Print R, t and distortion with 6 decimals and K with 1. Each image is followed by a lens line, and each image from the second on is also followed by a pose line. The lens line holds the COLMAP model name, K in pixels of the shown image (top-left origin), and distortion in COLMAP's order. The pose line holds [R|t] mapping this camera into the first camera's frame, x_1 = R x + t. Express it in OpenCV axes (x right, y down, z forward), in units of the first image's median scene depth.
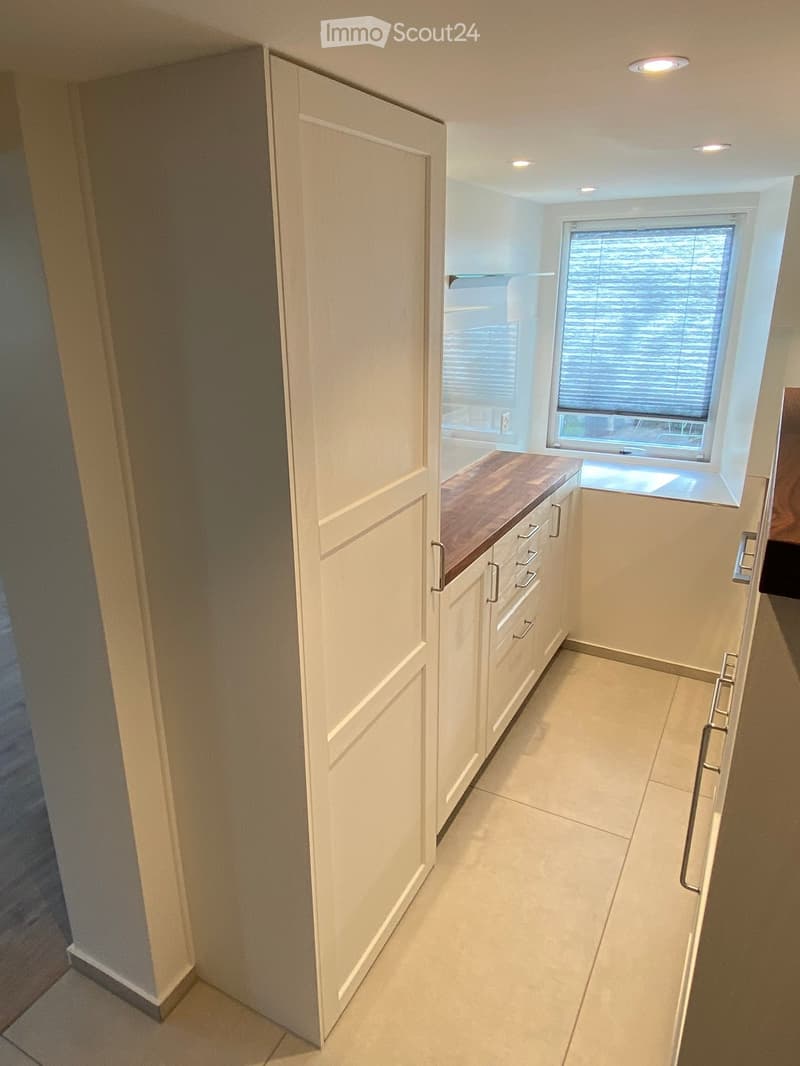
lens RADIAL K [[708.9, 0, 396.6], [0, 708.9, 530.8], [0, 0, 1]] dist [-0.008233, -0.002427]
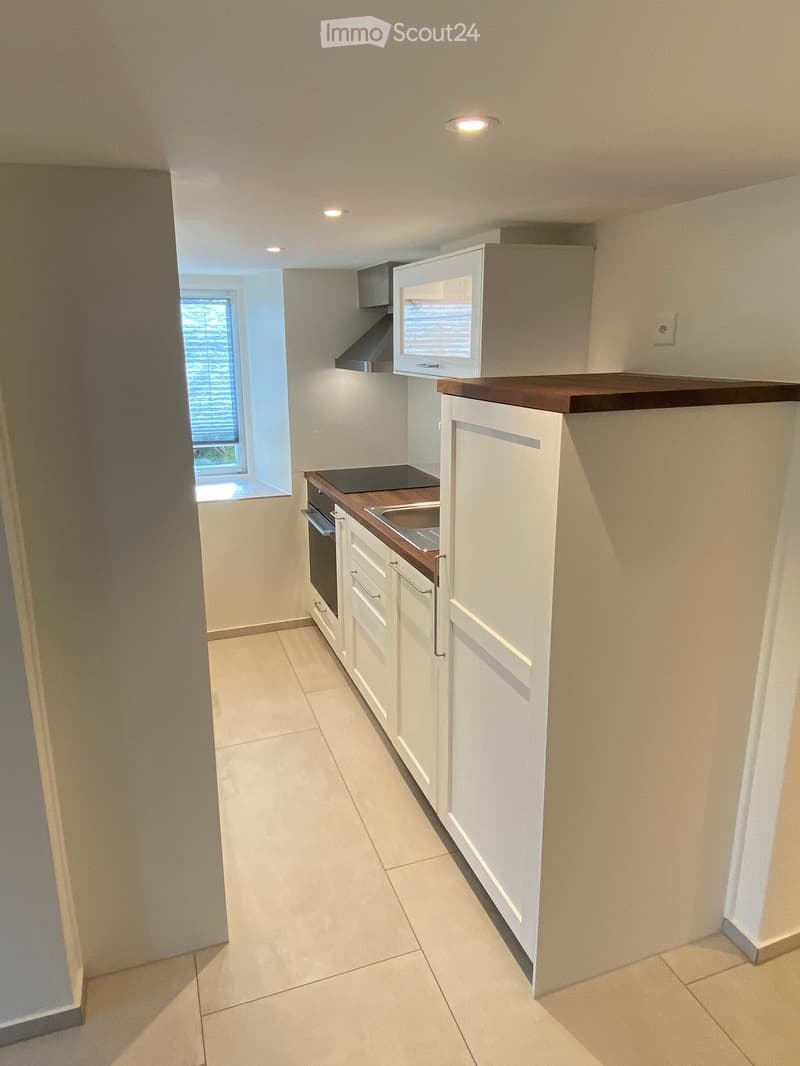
lens RADIAL K [[700.4, 0, 399.6], [0, 700.4, 531.9], [0, 0, 1]] dist [0.008559, 0.000415]
pose [[0.659801, -0.187446, 0.727686, -0.358442], [0.248993, 0.968217, 0.023640, 0.051439], [-0.708989, 0.165591, 0.685503, -0.084781]]
